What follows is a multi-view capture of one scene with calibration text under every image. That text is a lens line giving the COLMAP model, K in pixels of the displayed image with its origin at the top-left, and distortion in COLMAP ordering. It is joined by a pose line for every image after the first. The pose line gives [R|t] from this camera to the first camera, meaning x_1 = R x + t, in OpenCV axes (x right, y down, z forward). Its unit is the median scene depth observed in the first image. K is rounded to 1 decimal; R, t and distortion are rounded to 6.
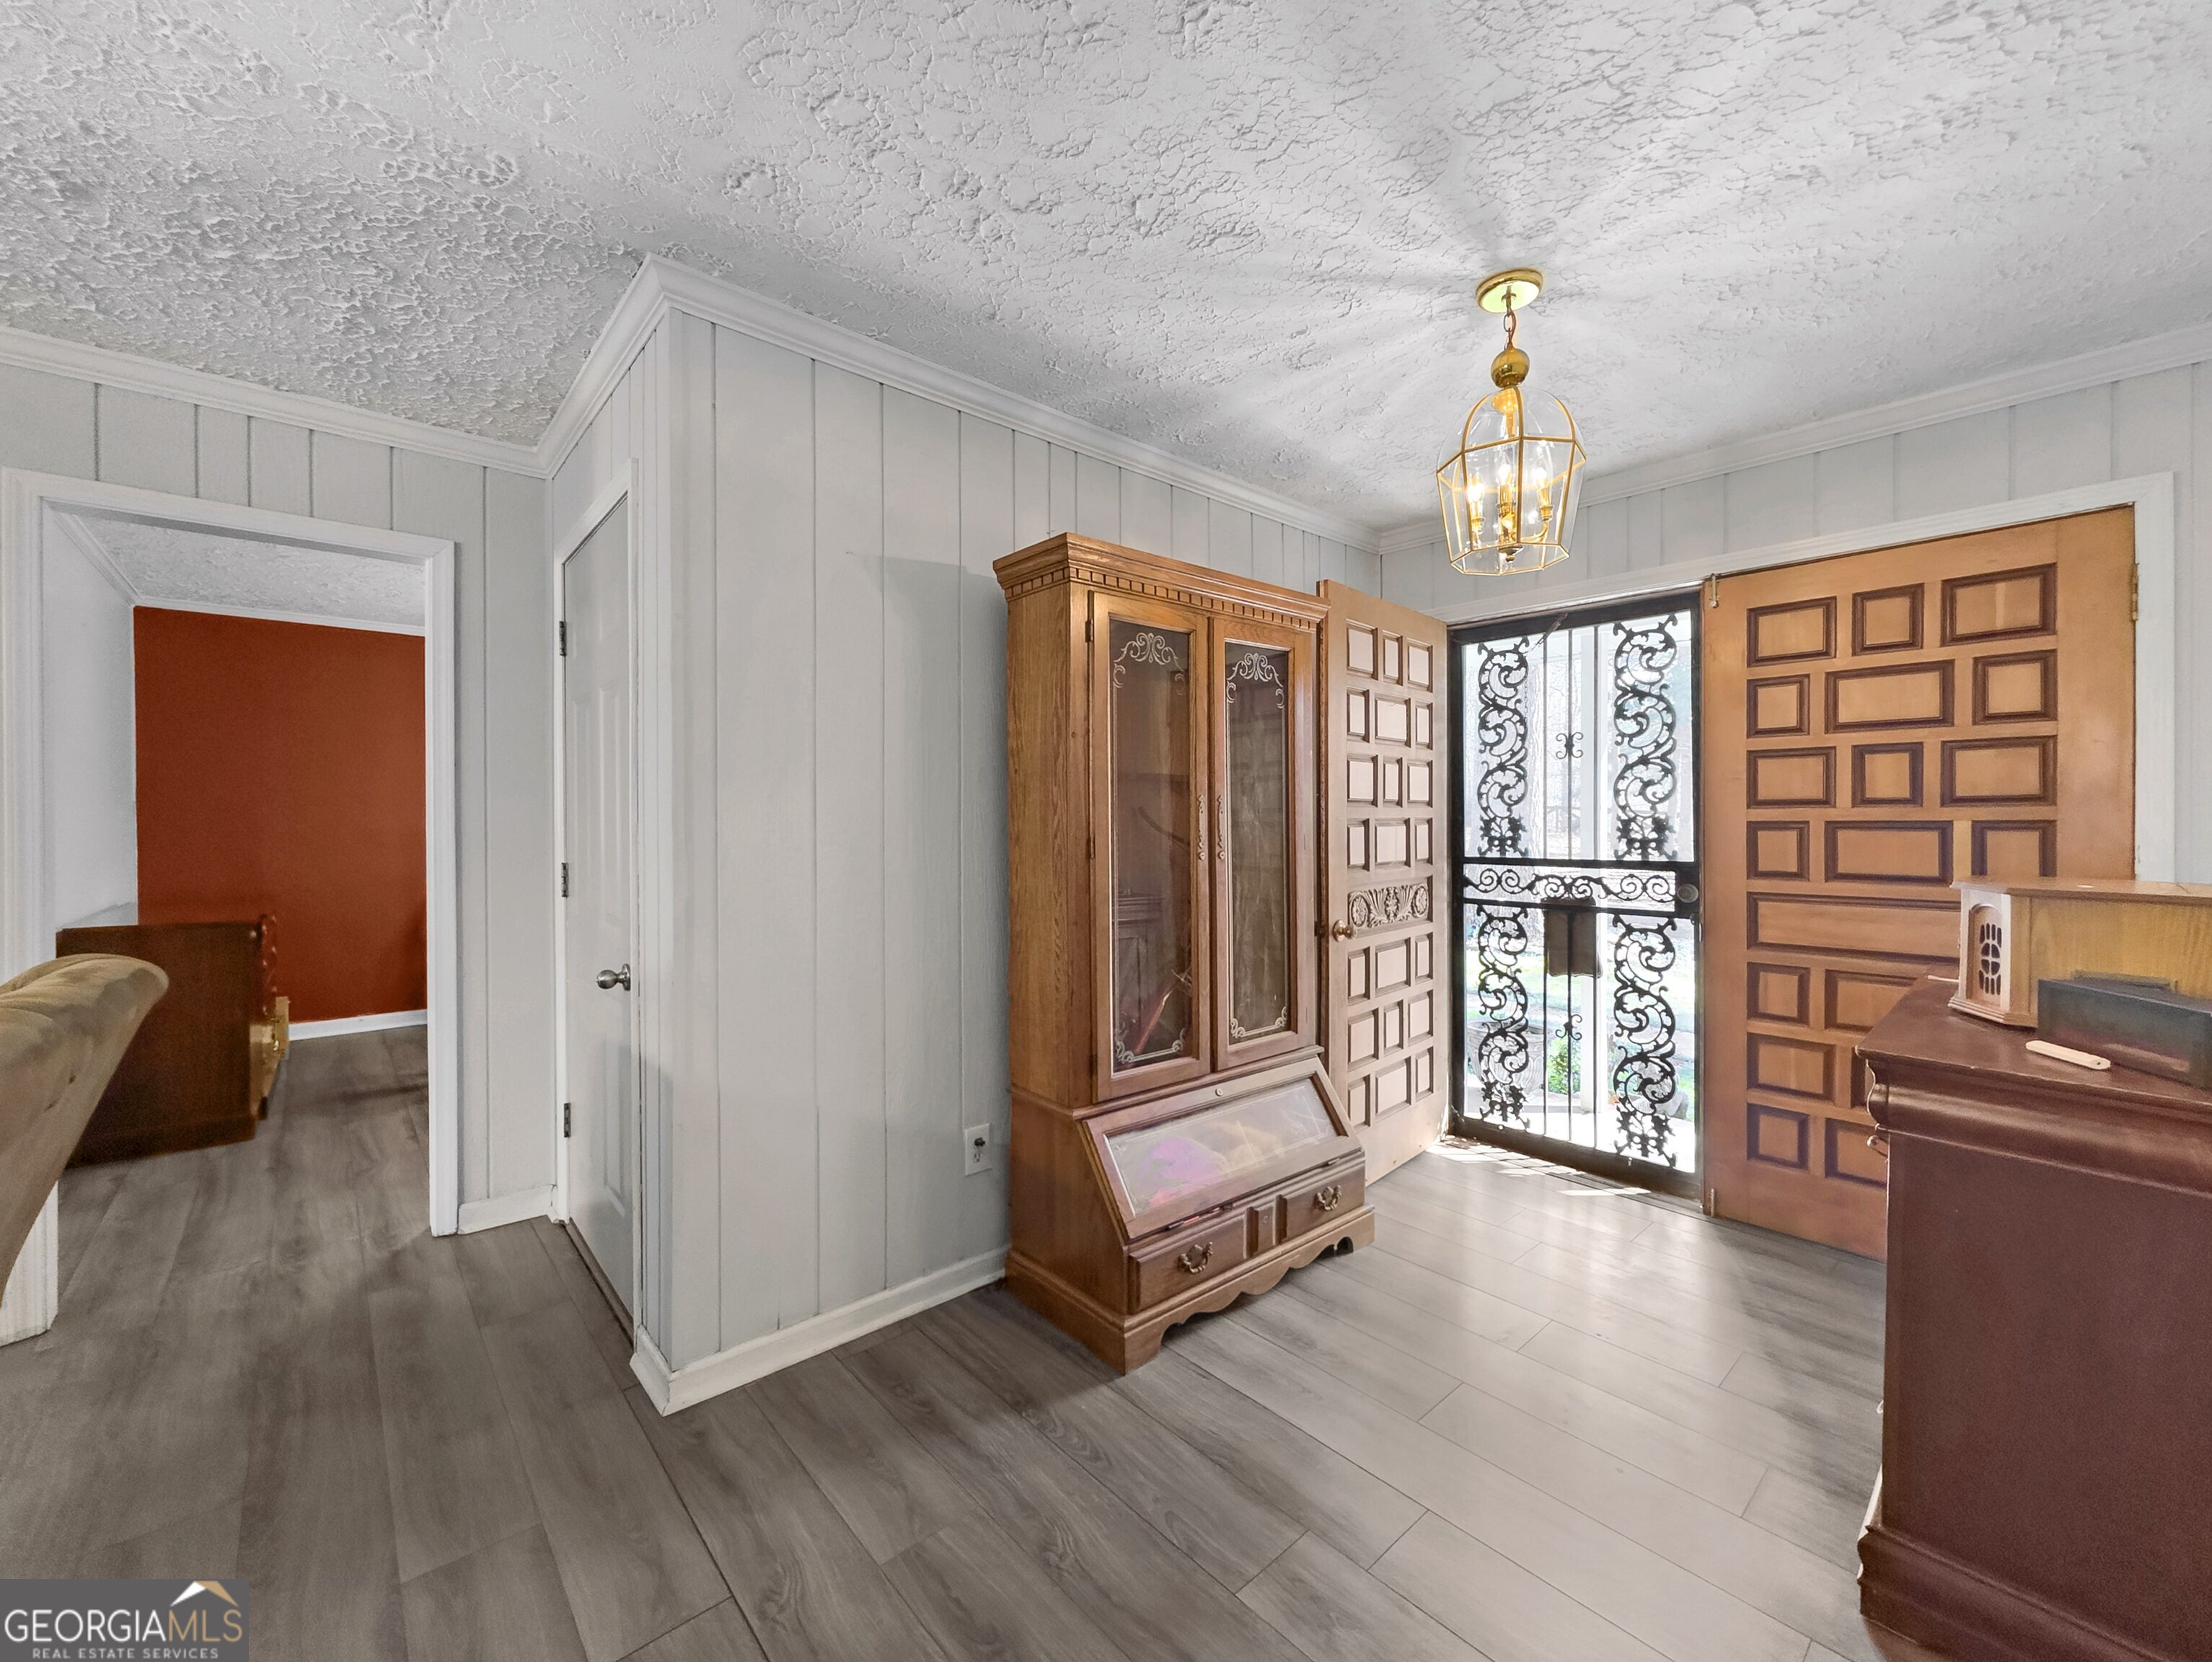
lens RADIAL K [[879.1, 0, 1112.6], [0, 879.1, 825.0], [0, 0, 1]] dist [-0.008765, 0.000636]
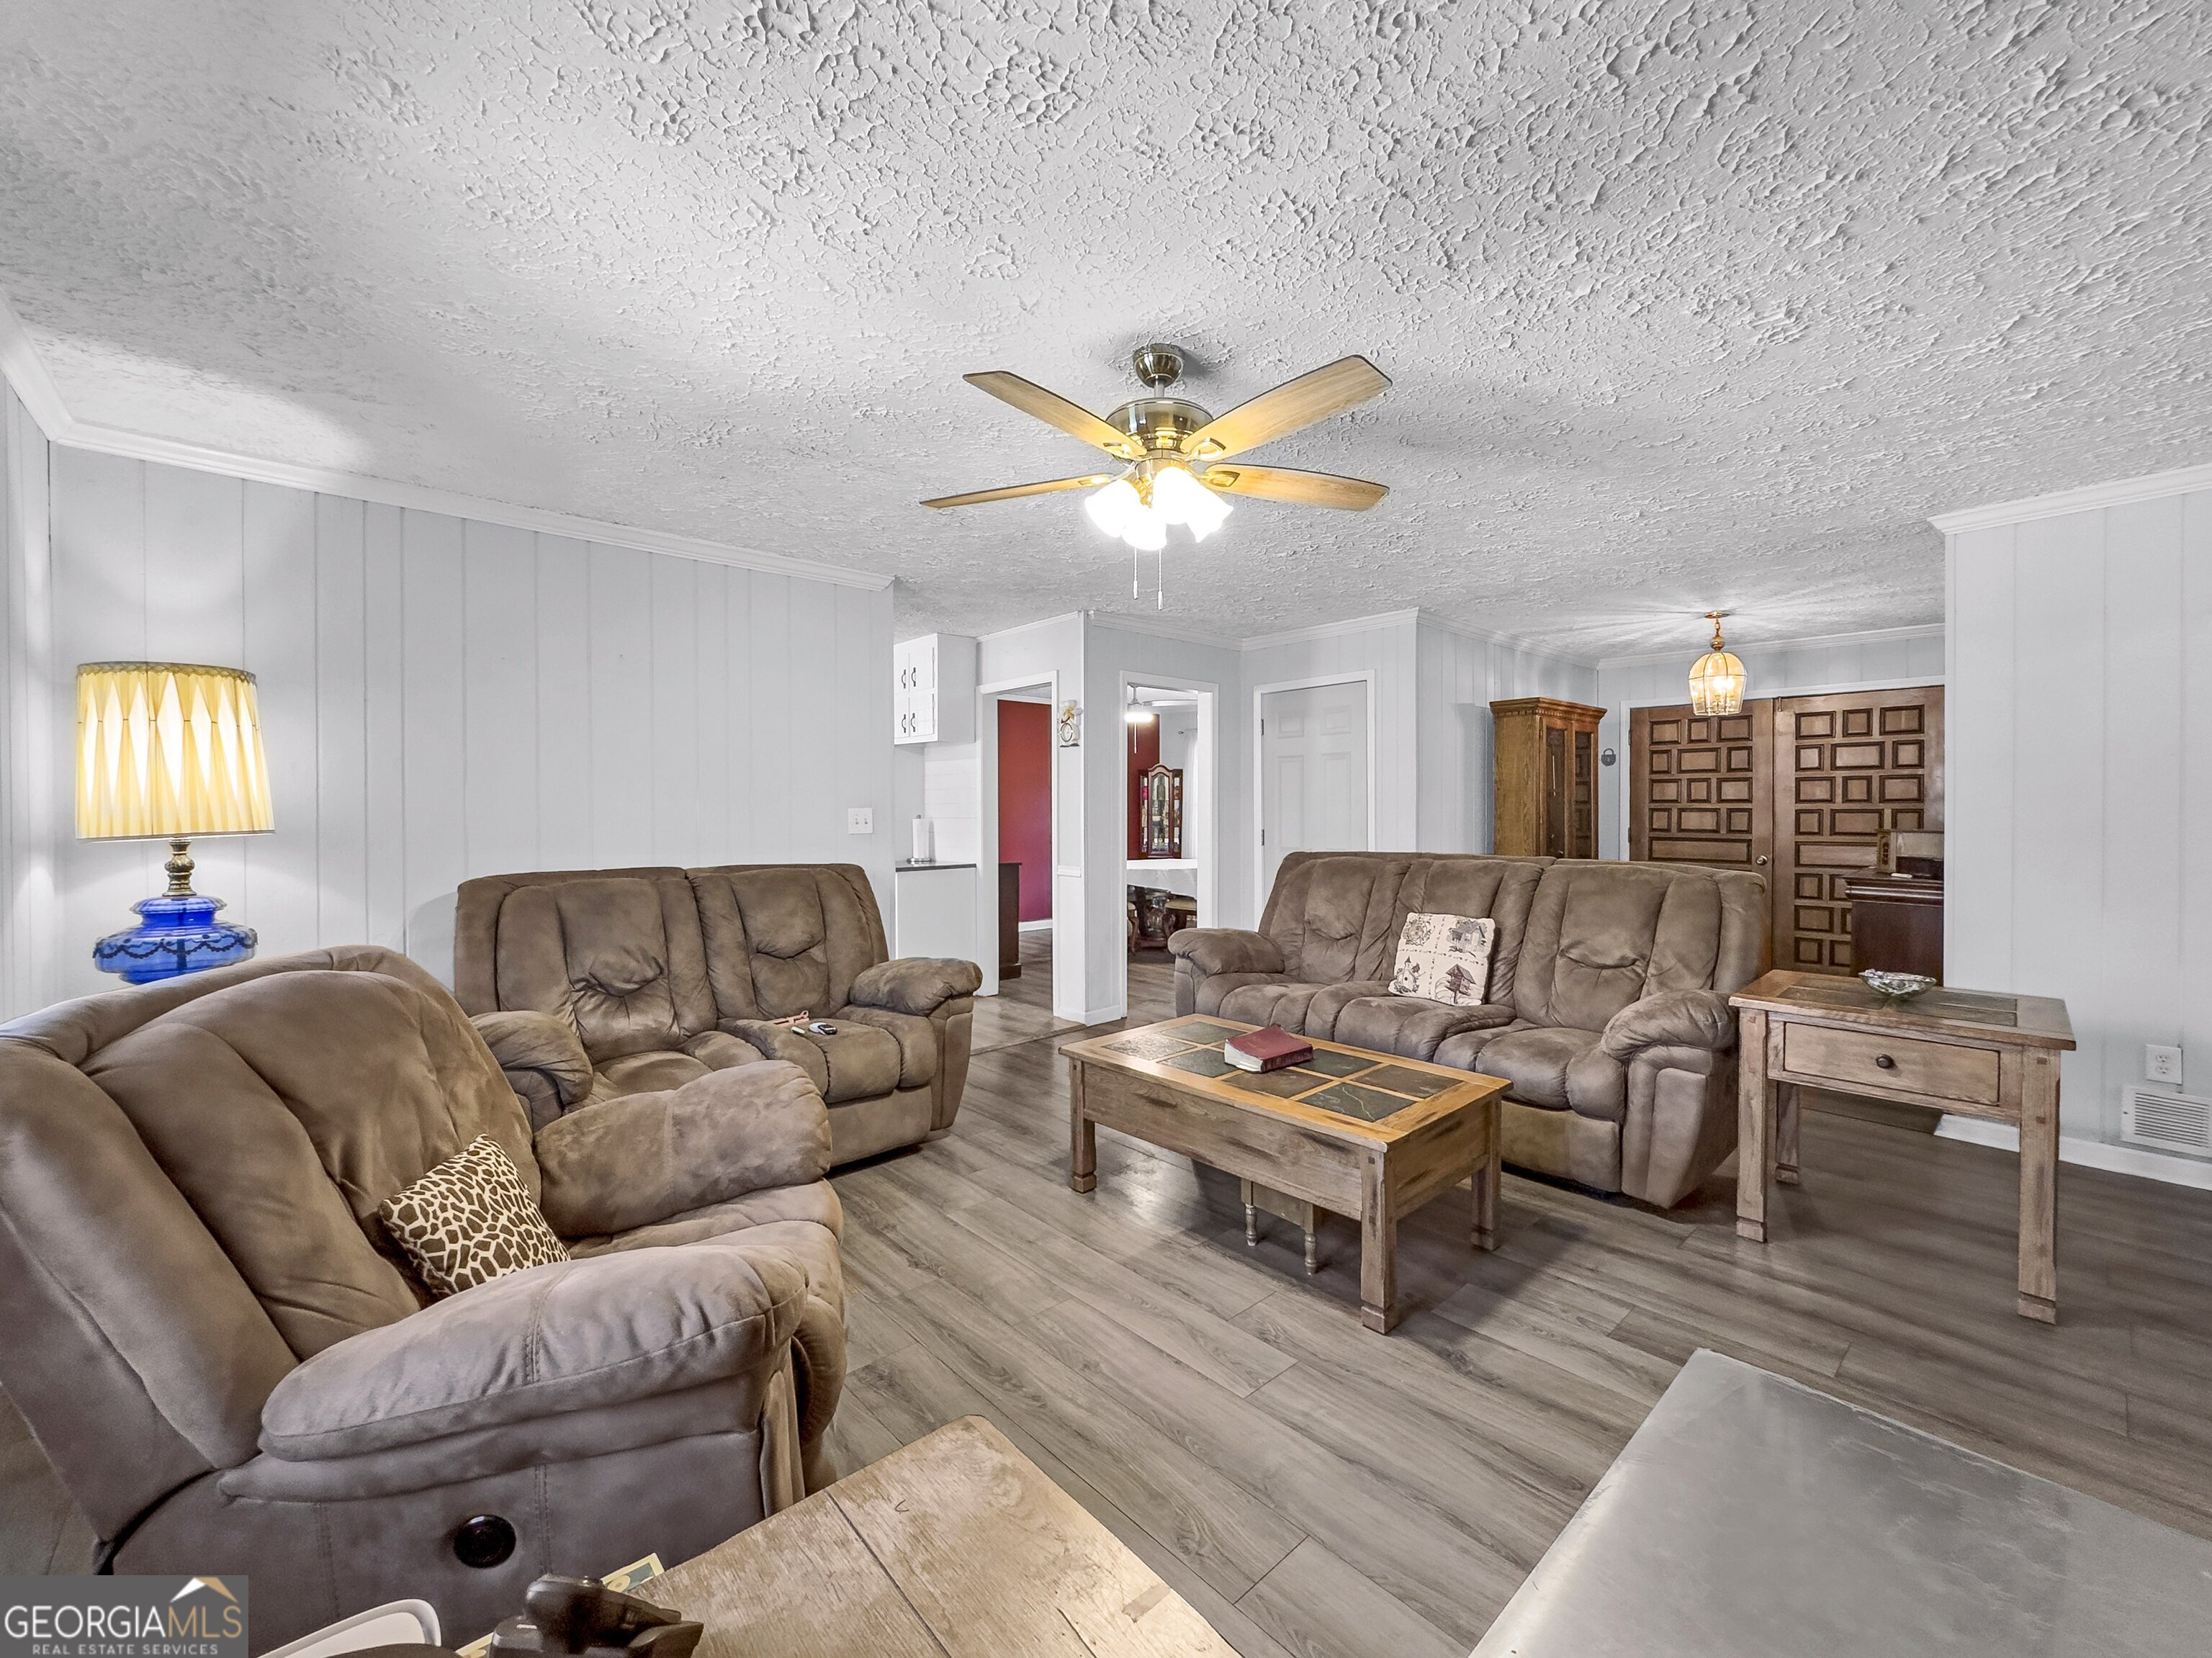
lens RADIAL K [[888.8, 0, 1101.3], [0, 888.8, 823.7], [0, 0, 1]] dist [-0.011268, 0.000005]
pose [[0.999958, 0.001652, -0.008999, -1.071409], [-0.001608, 0.999987, 0.004924, 0.025008], [0.009007, -0.004909, 0.999947, -1.325095]]
